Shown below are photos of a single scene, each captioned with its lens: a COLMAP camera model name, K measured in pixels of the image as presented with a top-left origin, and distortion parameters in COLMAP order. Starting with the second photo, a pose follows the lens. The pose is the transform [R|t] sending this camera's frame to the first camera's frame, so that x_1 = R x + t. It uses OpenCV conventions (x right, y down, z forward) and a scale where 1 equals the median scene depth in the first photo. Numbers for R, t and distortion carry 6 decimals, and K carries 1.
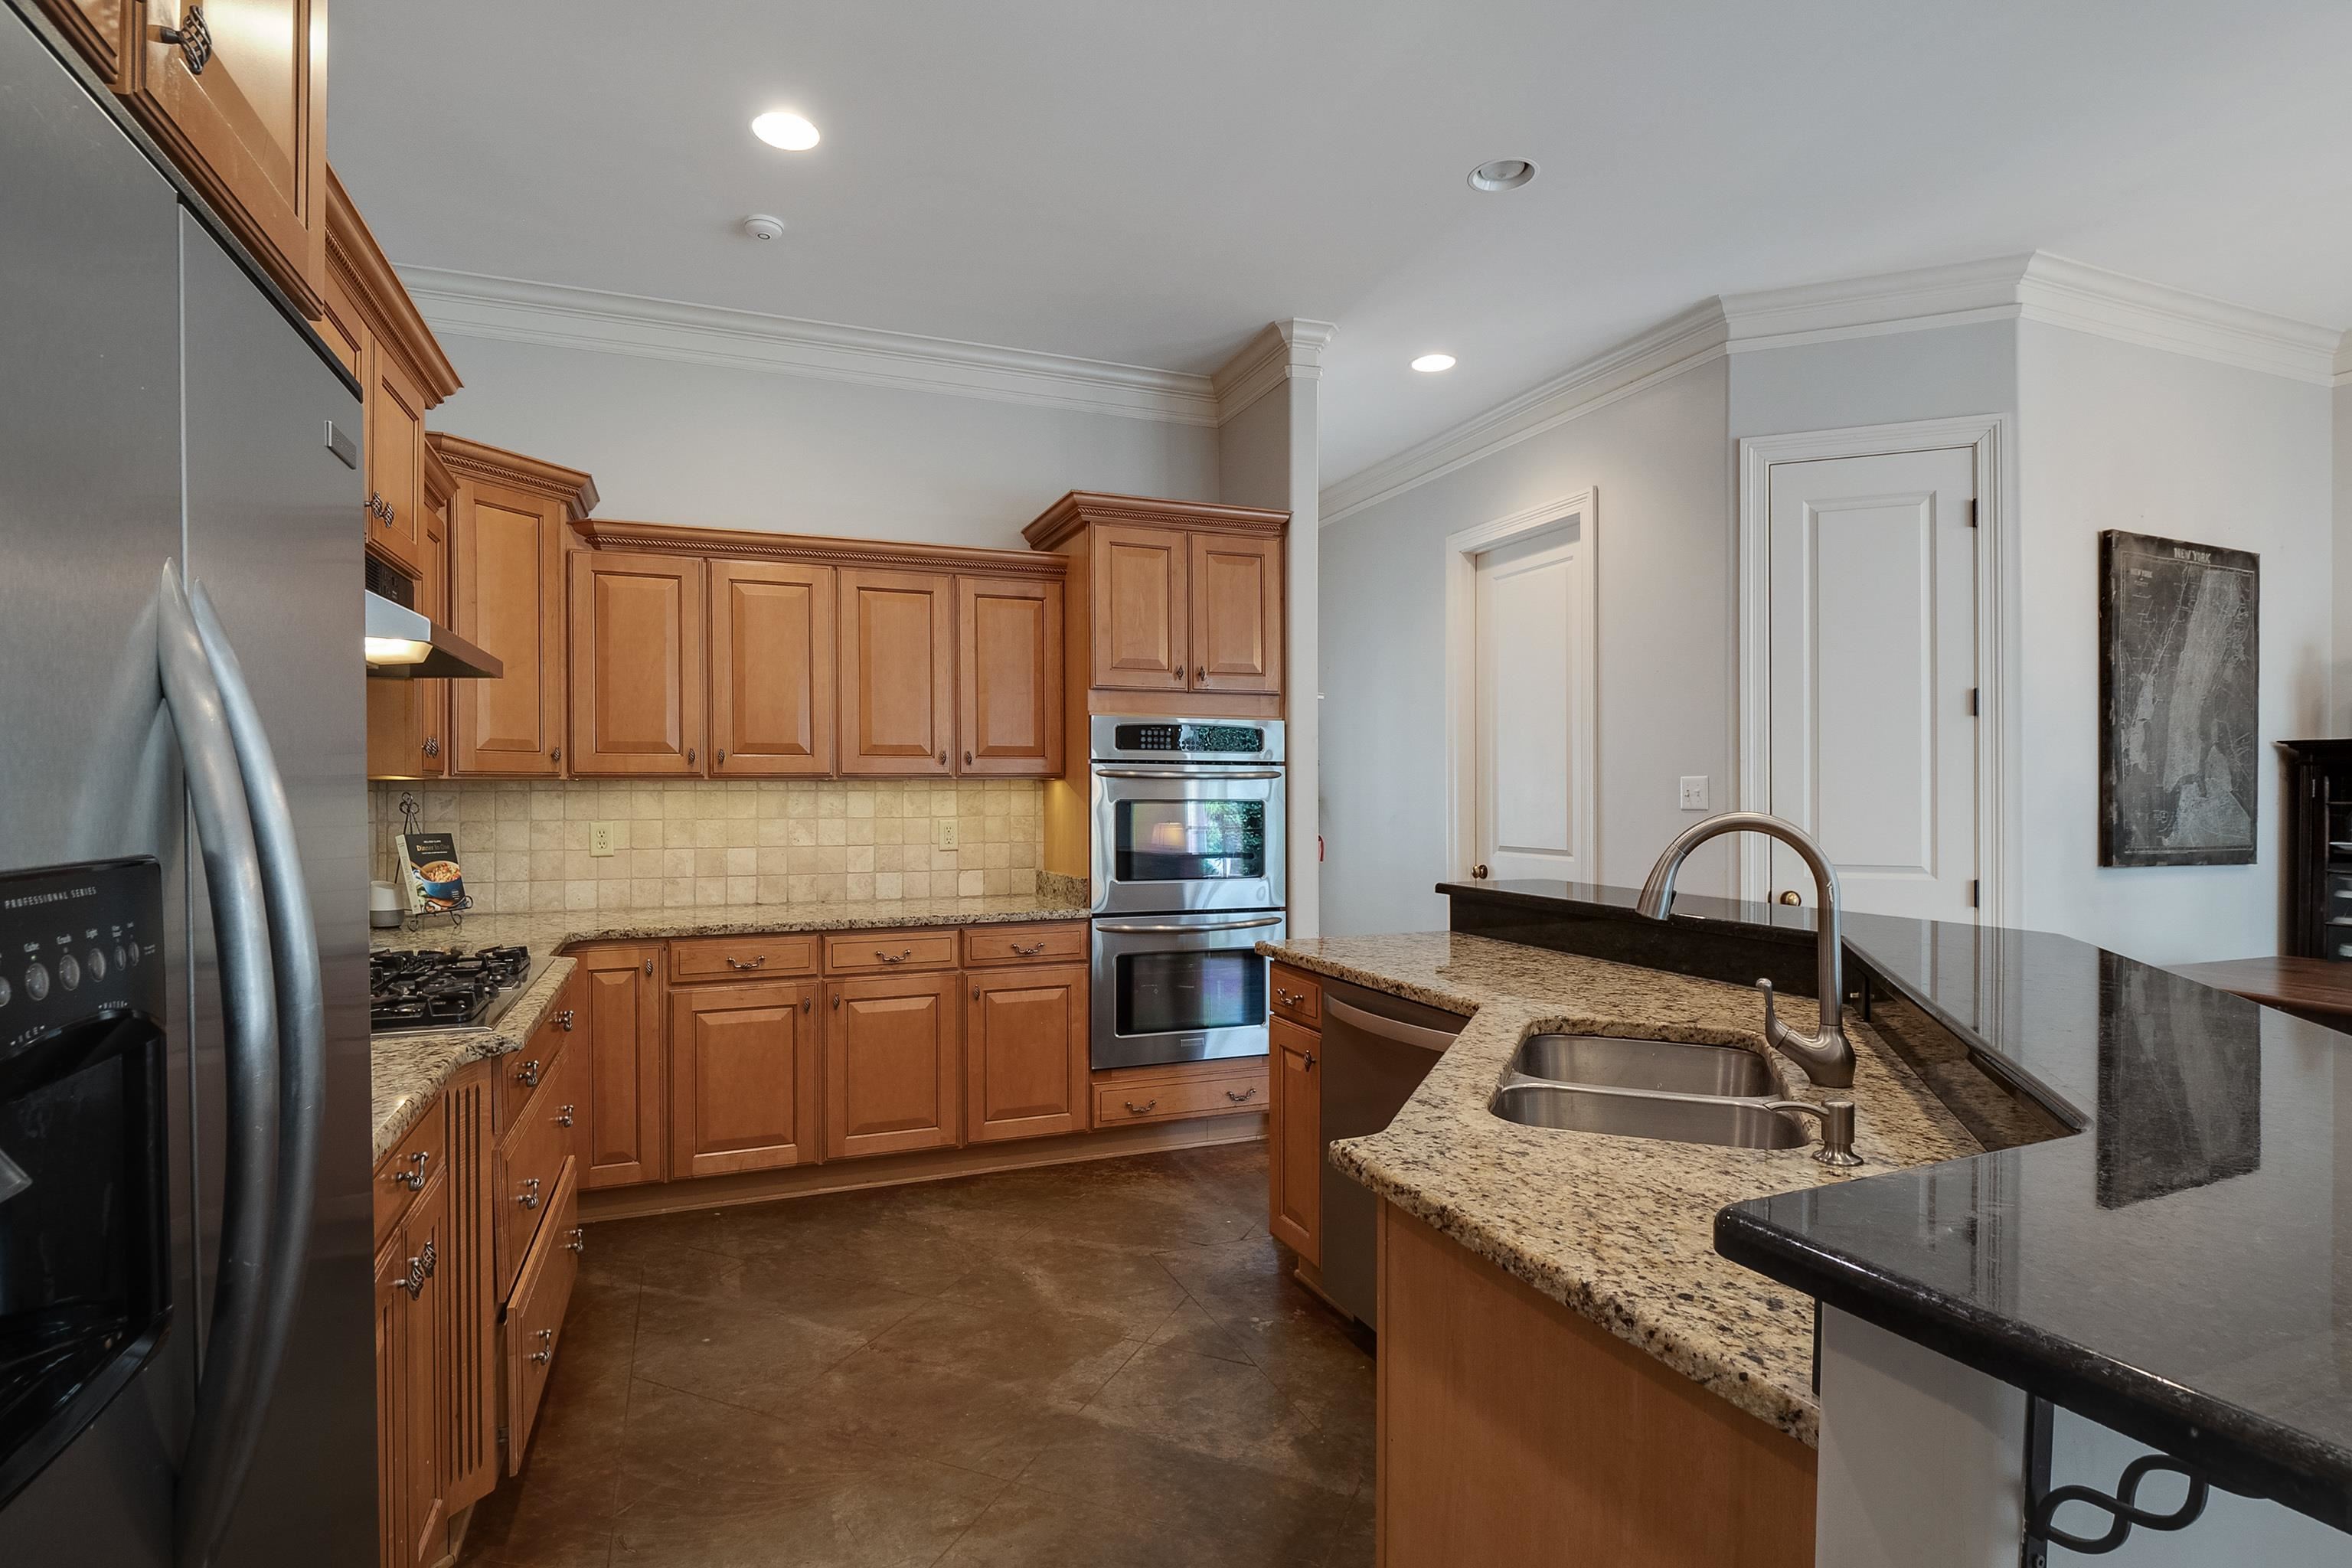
lens RADIAL K [[1152.8, 0, 1166.7], [0, 1152.8, 790.4], [0, 0, 1]] dist [0.000549, -0.009451]
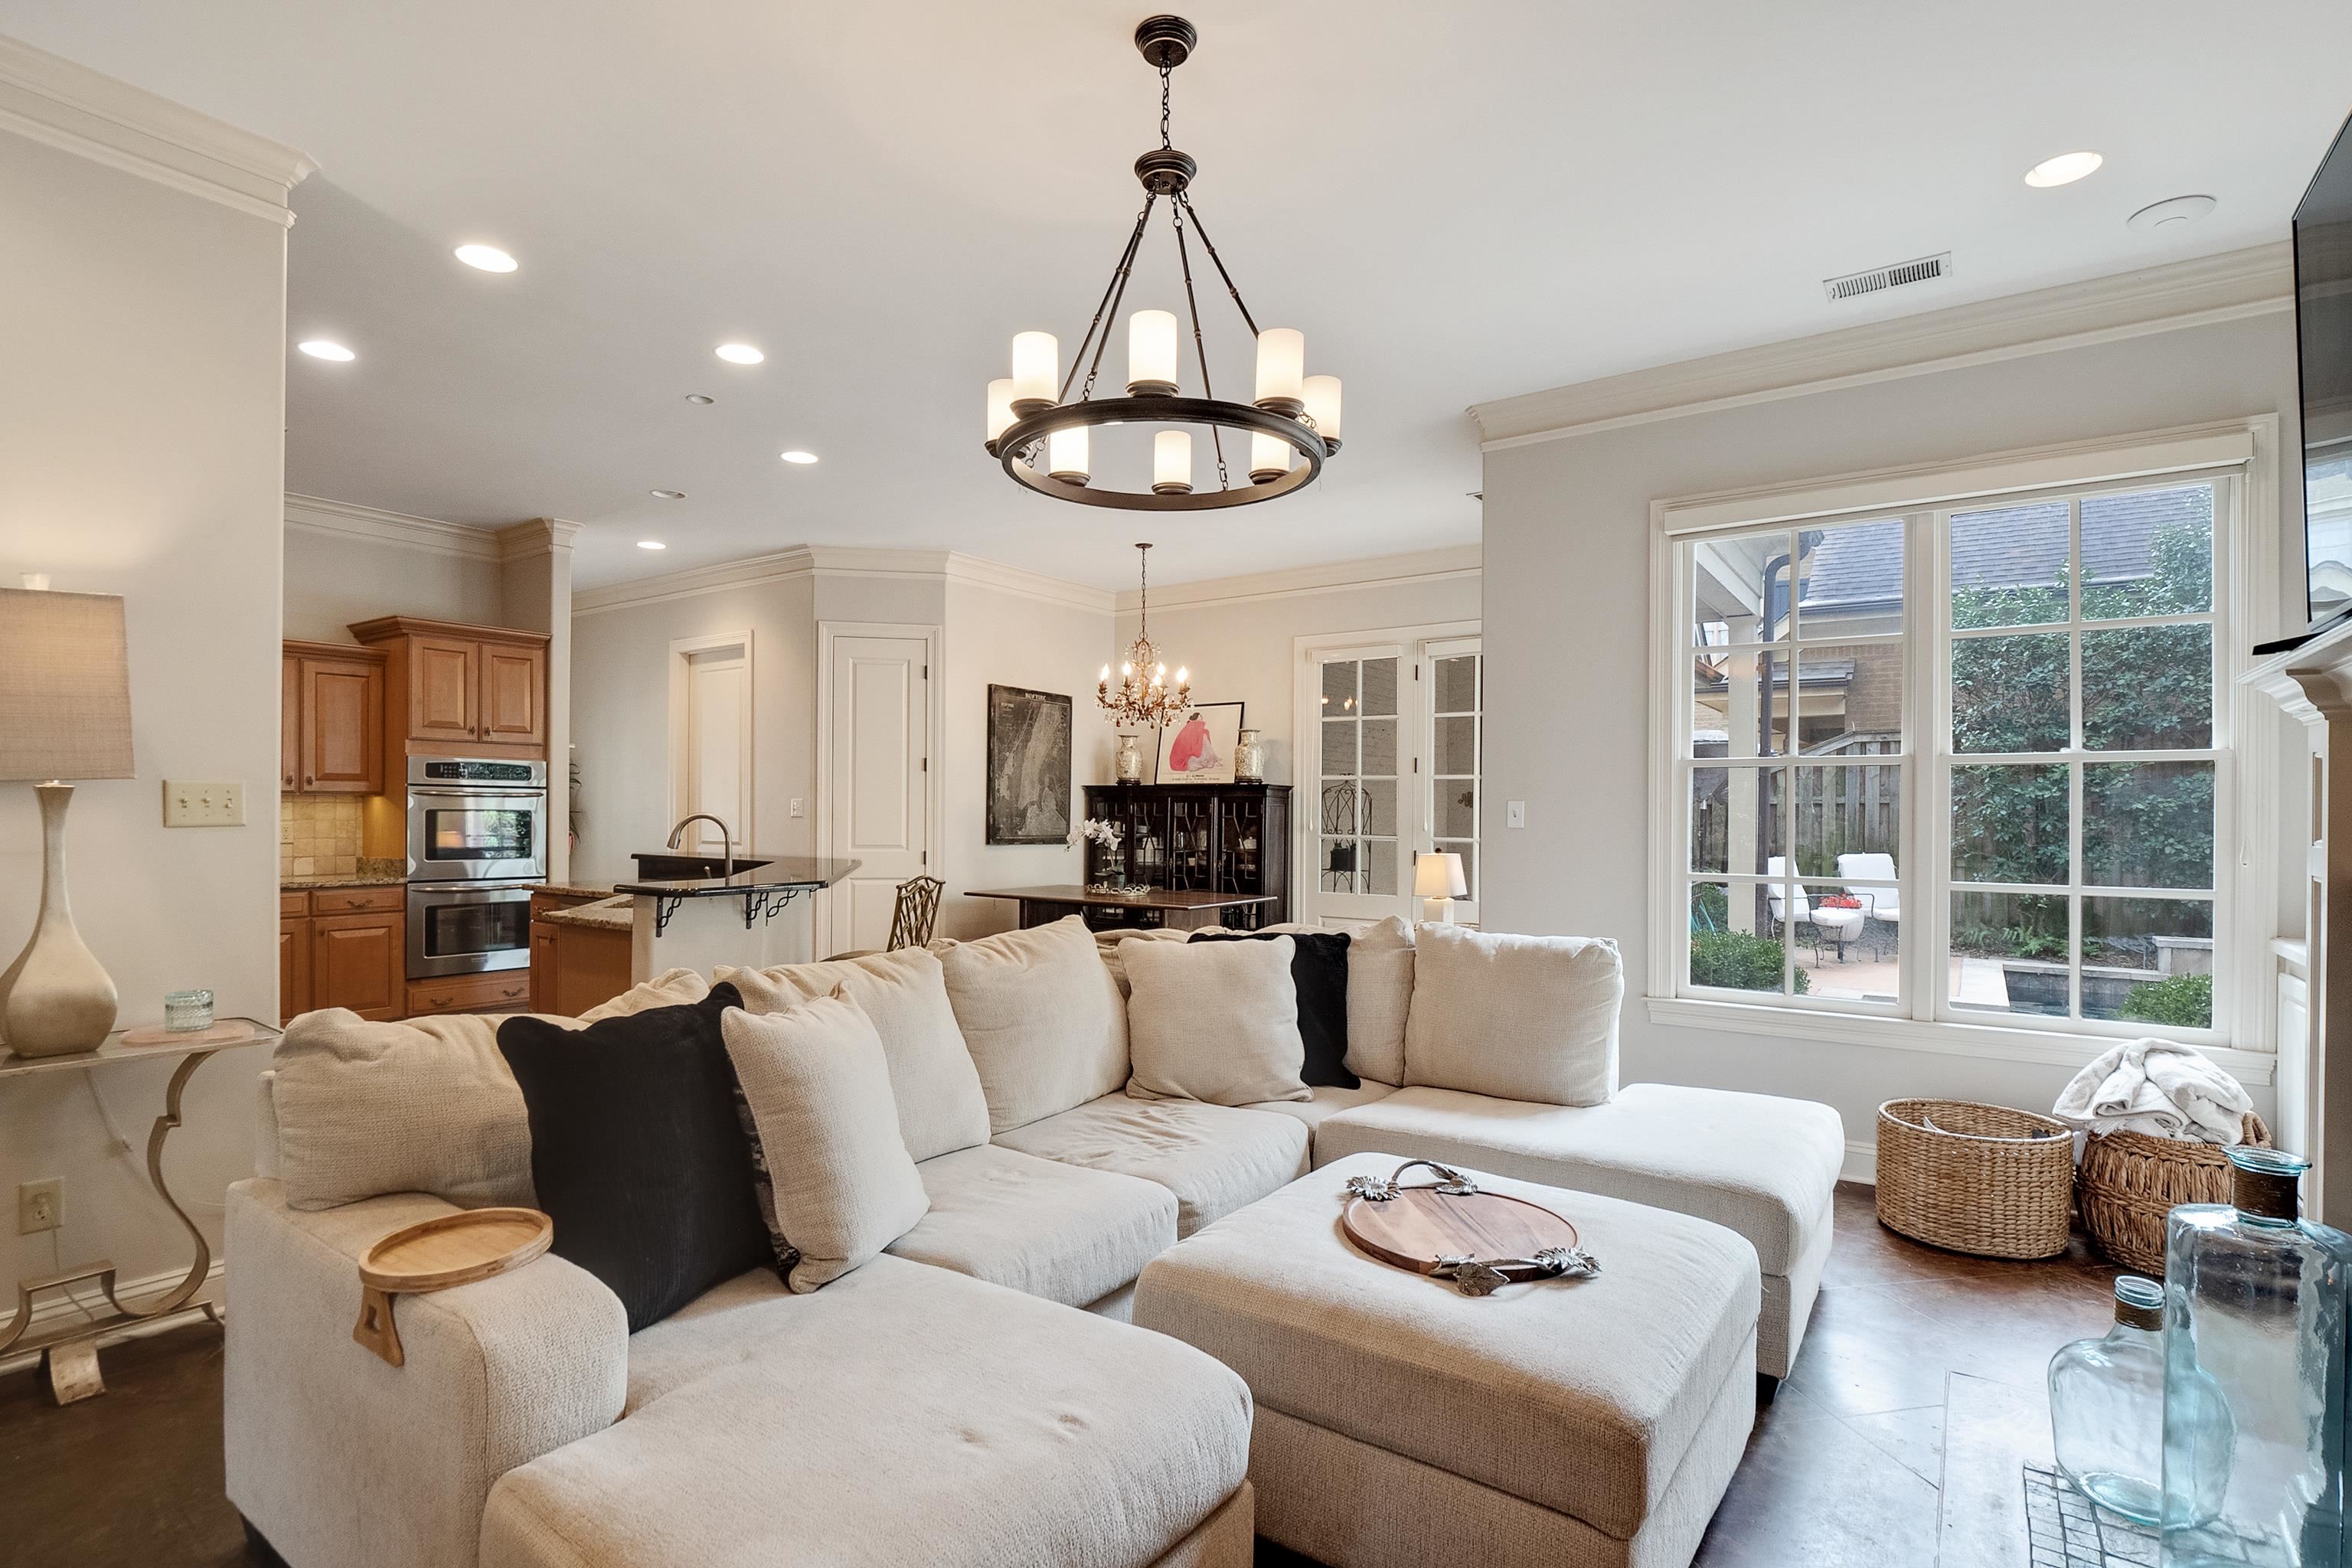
lens RADIAL K [[1138.6, 0, 1164.2], [0, 1138.6, 809.7], [0, 0, 1]] dist [-0.000037, -0.015338]
pose [[0.837189, 0.007118, 0.546868, -0.047610], [-0.008363, 0.999965, -0.000212, 0.000654], [-0.546850, -0.004396, 0.837219, -0.874157]]
